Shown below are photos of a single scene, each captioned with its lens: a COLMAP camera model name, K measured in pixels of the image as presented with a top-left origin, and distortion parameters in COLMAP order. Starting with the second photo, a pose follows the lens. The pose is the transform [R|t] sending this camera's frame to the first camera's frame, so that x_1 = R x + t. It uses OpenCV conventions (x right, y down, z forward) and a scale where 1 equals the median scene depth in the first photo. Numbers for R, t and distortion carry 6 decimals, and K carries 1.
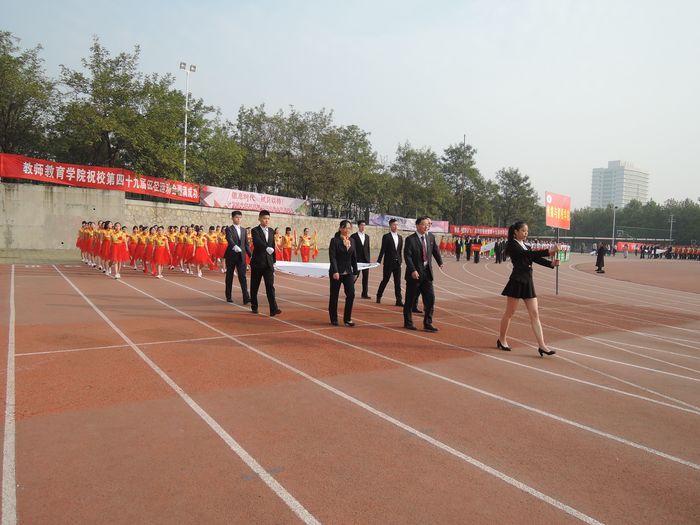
lens RADIAL K [[501.3, 0, 350.0], [0, 501.3, 262.5], [0, 0, 1]] dist [-0.014239, 0.003156]
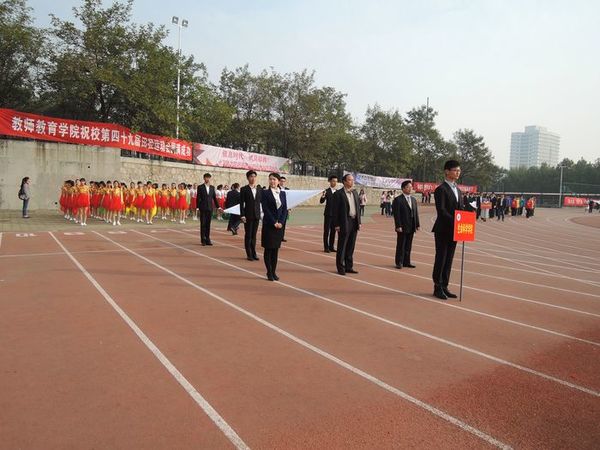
lens RADIAL K [[429.7, 0, 300.0], [0, 429.7, 225.0], [0, 0, 1]] dist [-0.014239, 0.003156]
pose [[0.999967, -0.005918, 0.005620, -0.072488], [0.005787, 0.999719, 0.023002, -0.008352], [-0.005755, -0.022969, 0.999720, 0.113692]]
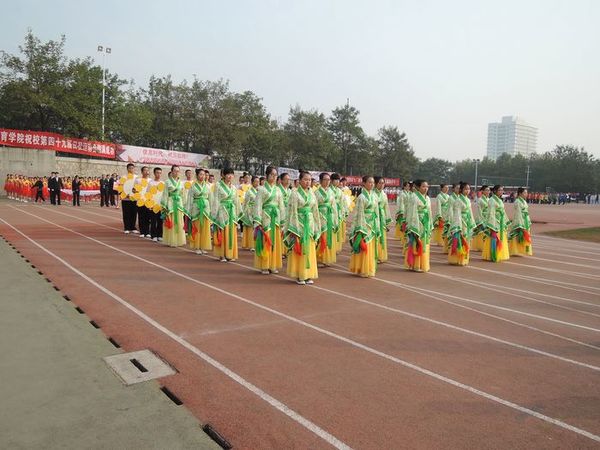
lens RADIAL K [[476.2, 0, 300.0], [0, 476.2, 225.0], [0, 0, 1]] dist [-0.028938, 0.002500]
pose [[0.998030, -0.010014, 0.061938, 0.063306], [0.008214, 0.999539, 0.029245, 0.011910], [-0.062202, -0.028678, 0.997651, -0.161557]]
